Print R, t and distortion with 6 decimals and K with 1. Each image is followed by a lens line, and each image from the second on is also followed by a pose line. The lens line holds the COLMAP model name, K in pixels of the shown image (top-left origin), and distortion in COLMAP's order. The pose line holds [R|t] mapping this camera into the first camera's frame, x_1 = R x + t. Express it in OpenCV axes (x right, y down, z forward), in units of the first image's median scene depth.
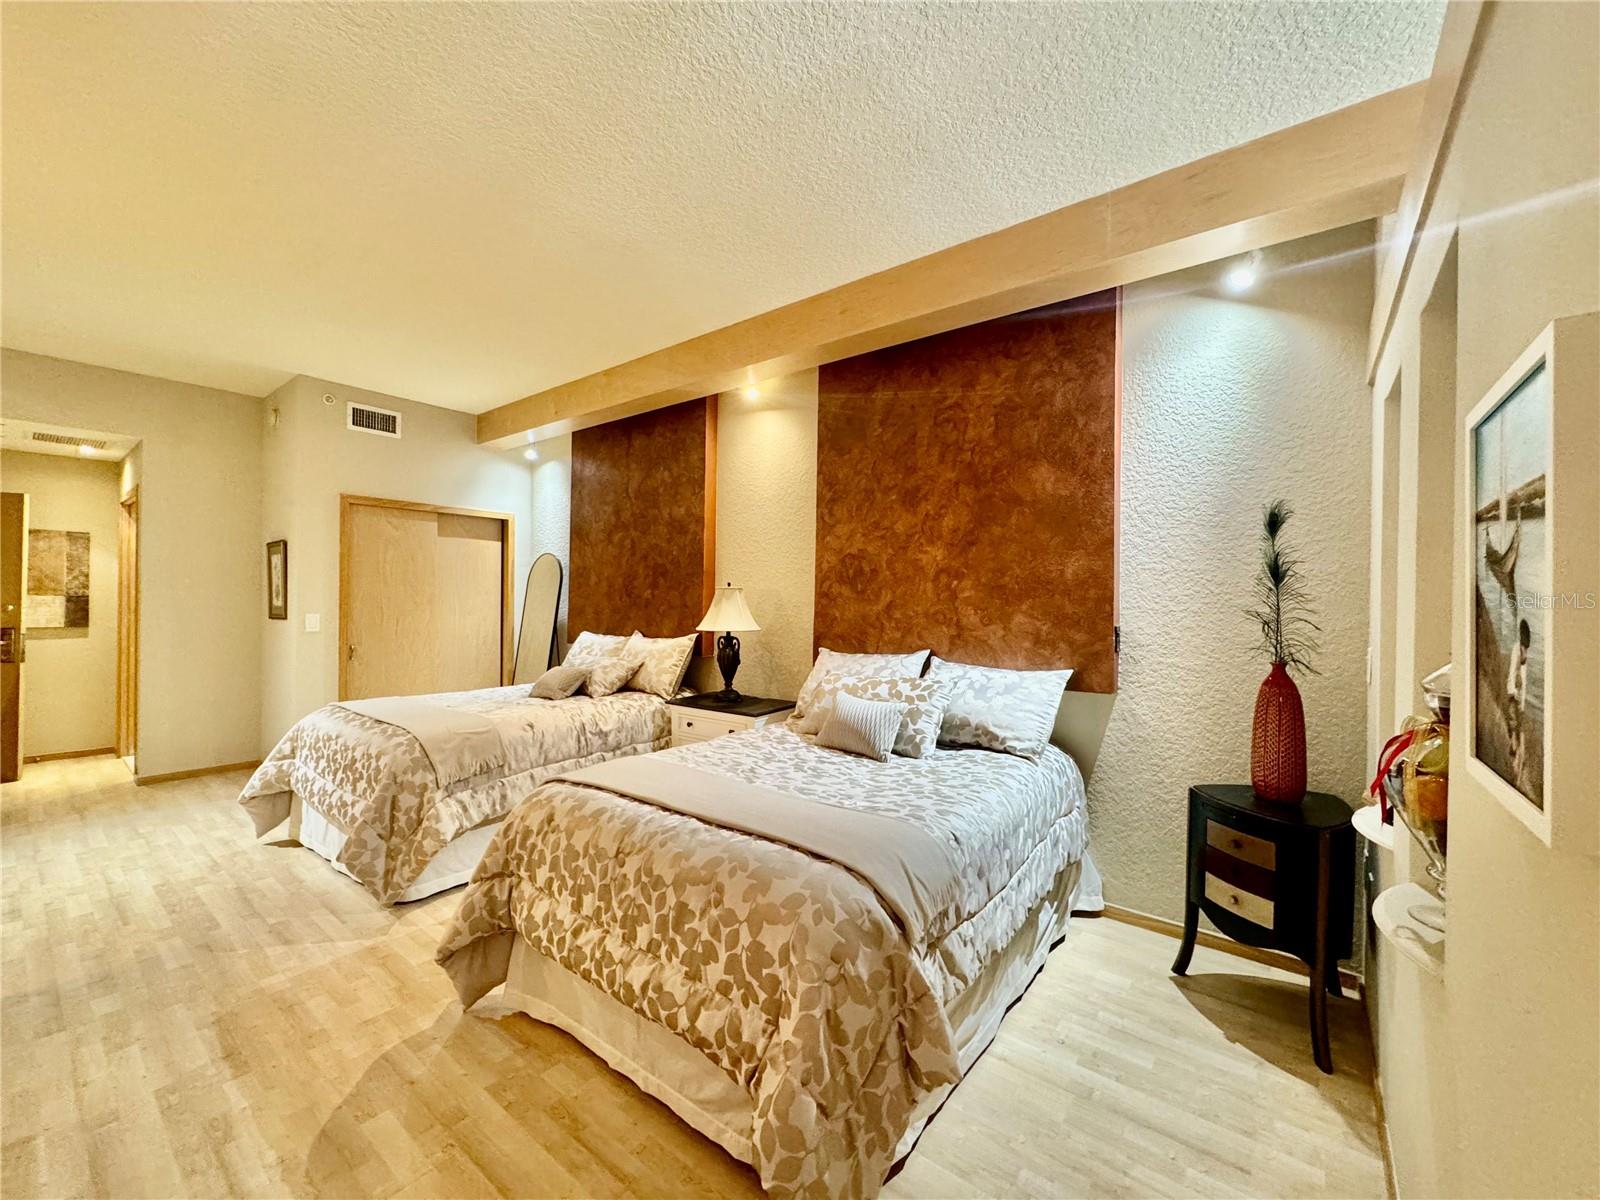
lens RADIAL K [[640.5, 0, 801.0], [0, 640.5, 605.2], [0, 0, 1]] dist [-0.003343, -0.000135]
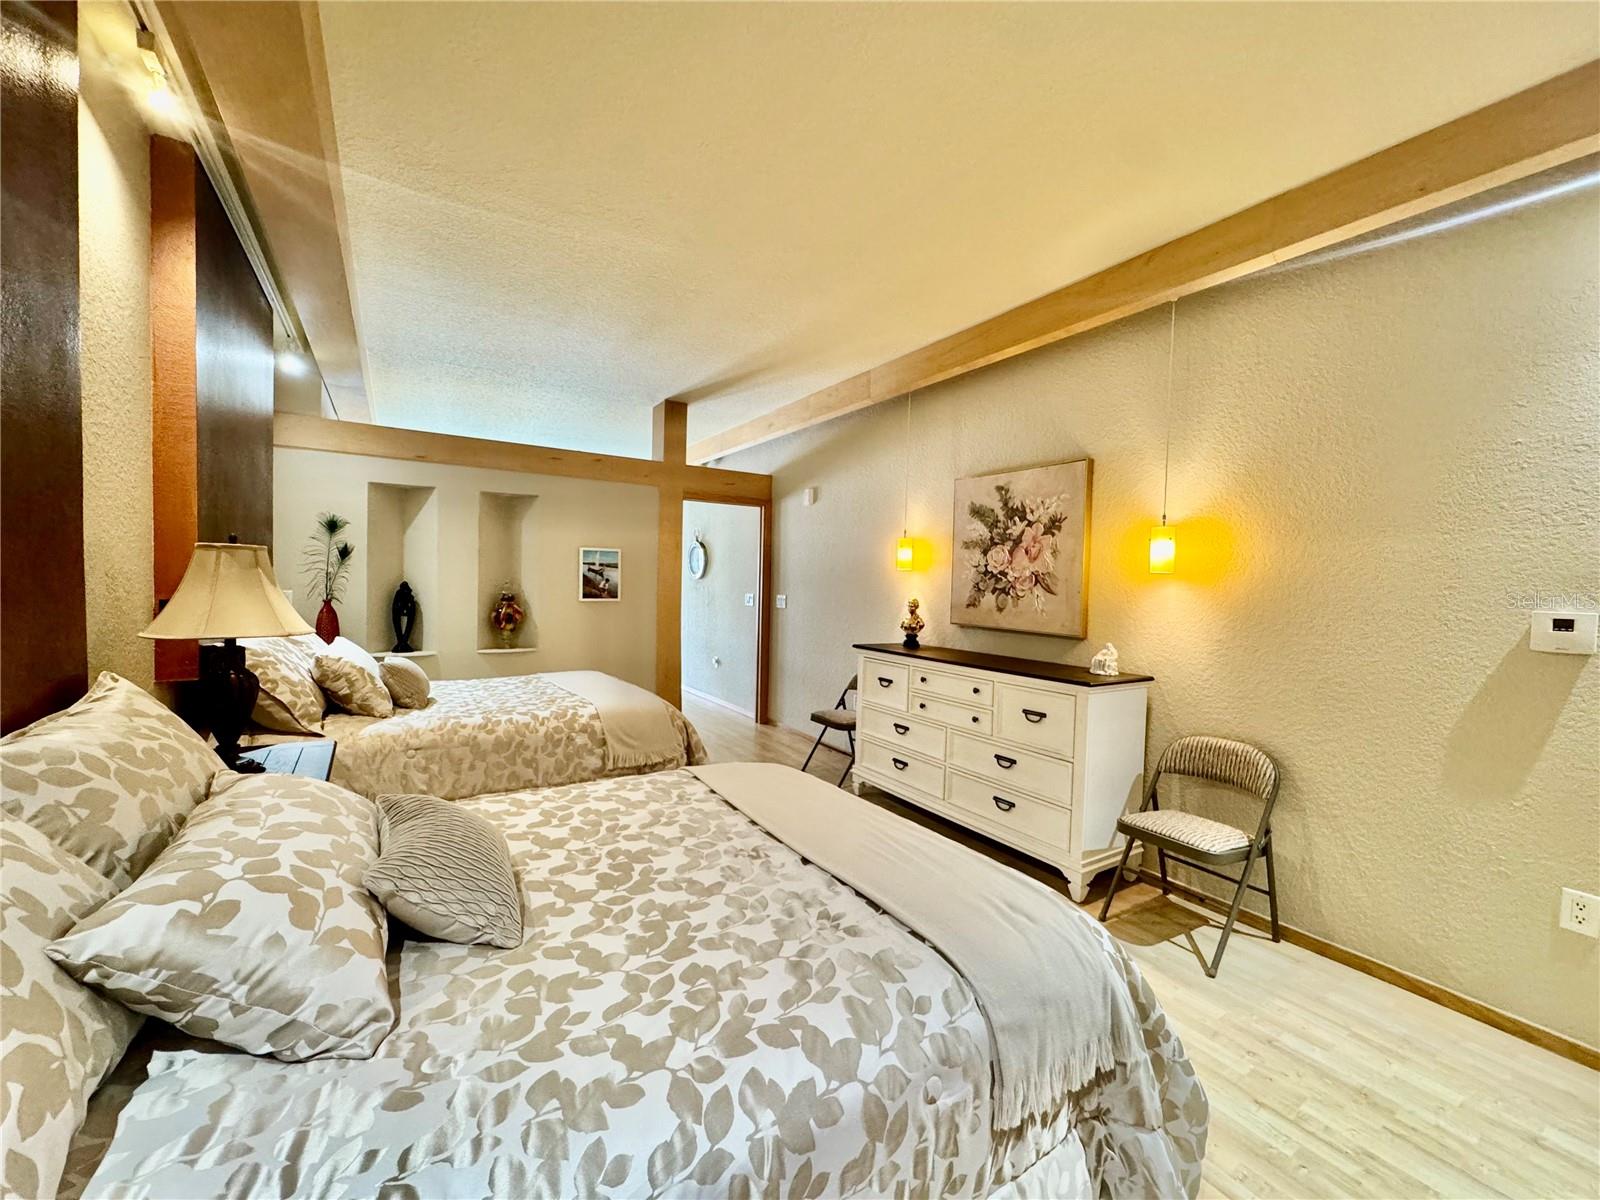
lens RADIAL K [[640.5, 0, 806.9], [0, 640.5, 598.1], [0, 0, 1]] dist [-0.003343, -0.000135]
pose [[-0.944687, -0.043636, 0.325057, -0.598746], [-0.032781, 0.998709, 0.038801, -0.018128], [-0.326331, 0.026000, -0.944898, 1.172718]]
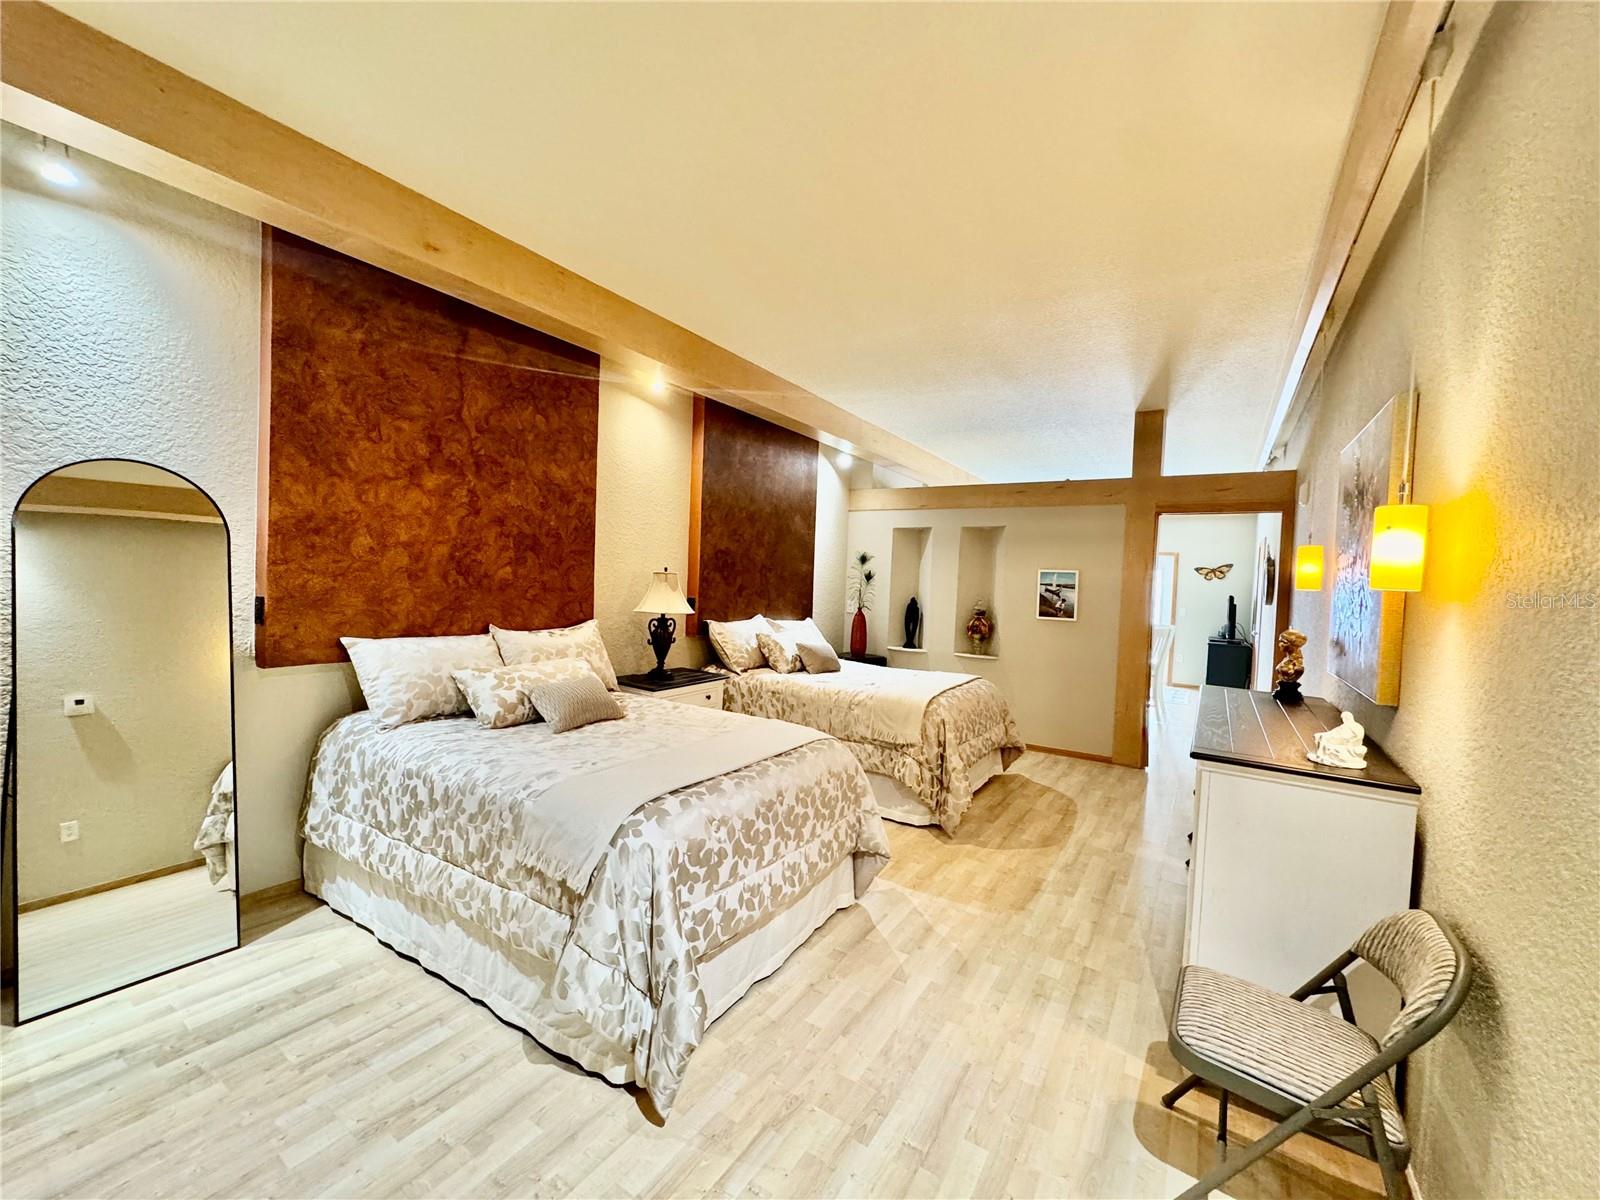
lens RADIAL K [[640.5, 0, 807.0], [0, 640.5, 601.6], [0, 0, 1]] dist [-0.003343, -0.000135]
pose [[-0.099252, -0.048436, 0.993883, -1.063891], [-0.032960, 0.998427, 0.045366, -0.031013], [-0.994516, -0.028255, -0.100692, 0.778004]]
